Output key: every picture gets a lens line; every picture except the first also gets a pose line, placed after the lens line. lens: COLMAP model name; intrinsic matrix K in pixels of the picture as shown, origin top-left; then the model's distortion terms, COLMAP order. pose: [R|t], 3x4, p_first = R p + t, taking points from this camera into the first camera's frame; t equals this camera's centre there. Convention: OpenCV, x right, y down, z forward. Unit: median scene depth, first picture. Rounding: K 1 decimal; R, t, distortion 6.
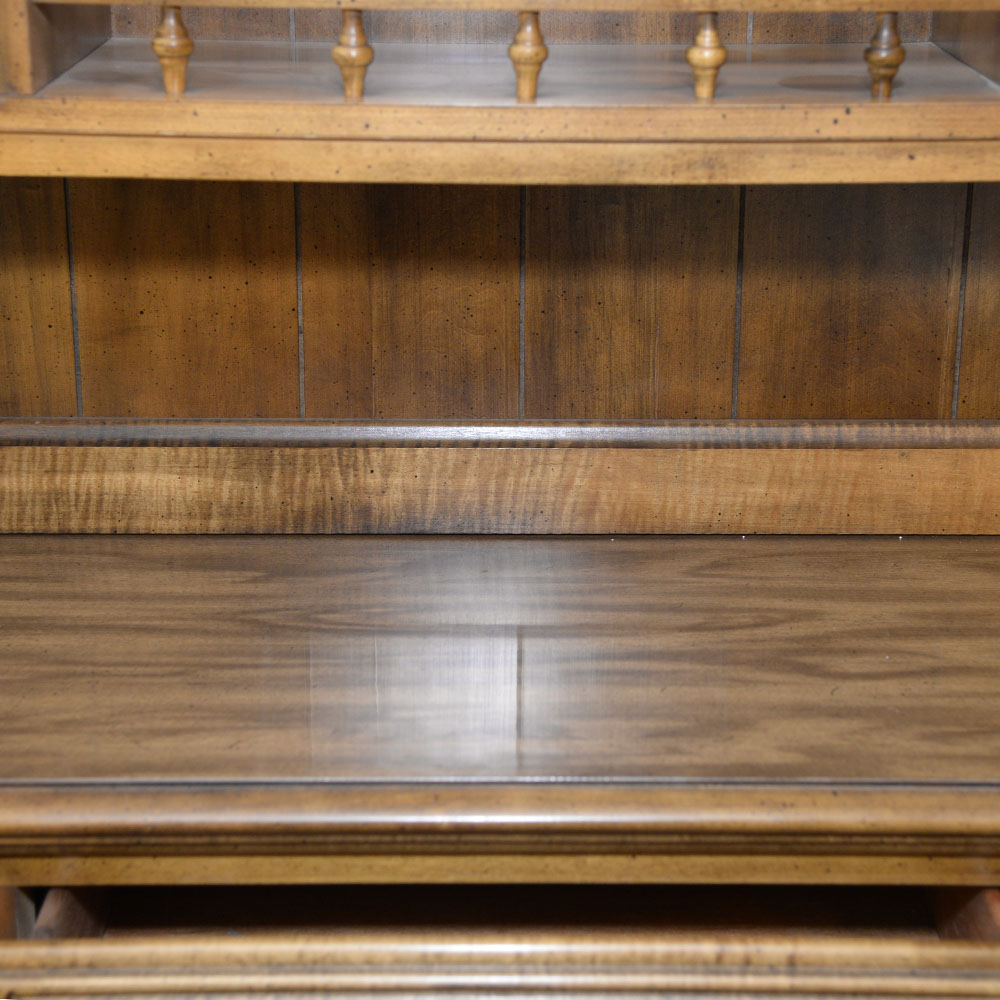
lens RADIAL K [[2252.8, 0, 518.4], [0, 2252.8, 501.2], [0, 0, 1]] dist [0.235148, 0.000000]
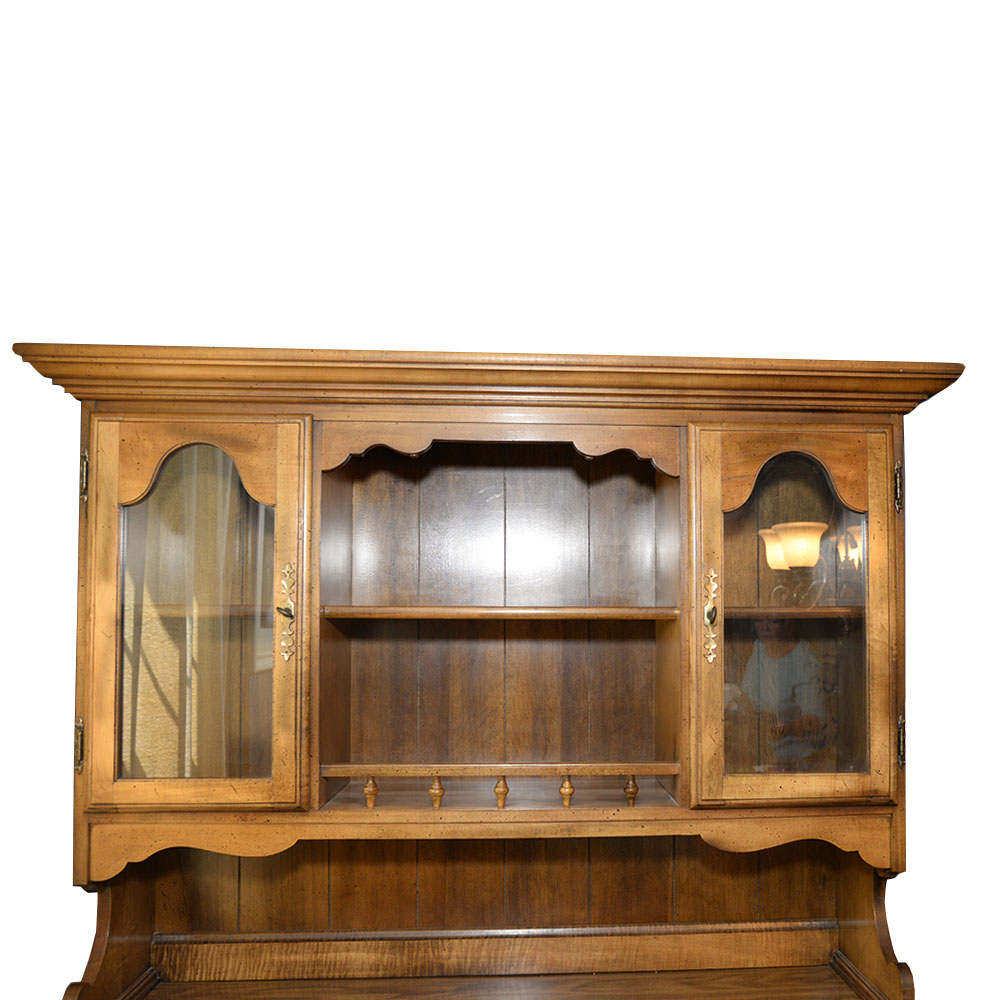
lens RADIAL K [[974.7, 0, 591.3], [0, 974.7, 605.8], [0, 0, 1]] dist [-0.035718, 0.000000]
pose [[0.998089, -0.004914, 0.061589, 0.033388], [0.025079, 0.943239, -0.331167, -0.013056], [-0.056466, 0.332079, 0.941560, -0.146897]]
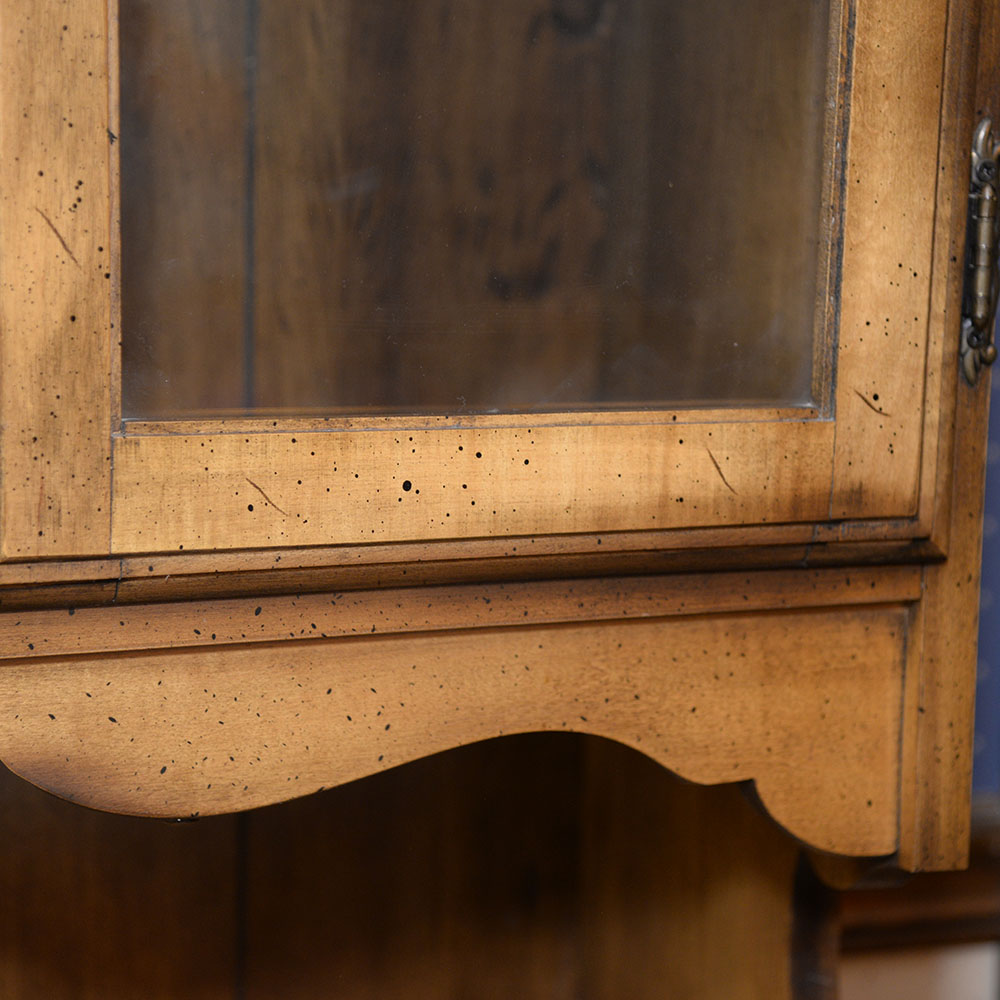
lens RADIAL K [[3292.4, 0, 504.6], [0, 3292.4, 501.4], [0, 0, 1]] dist [0.524881, 0.000000]
pose [[0.937548, -0.041687, 0.345348, 0.074235], [0.090272, 0.987938, -0.125815, -0.071179], [-0.335937, 0.149133, 0.930003, 0.199854]]
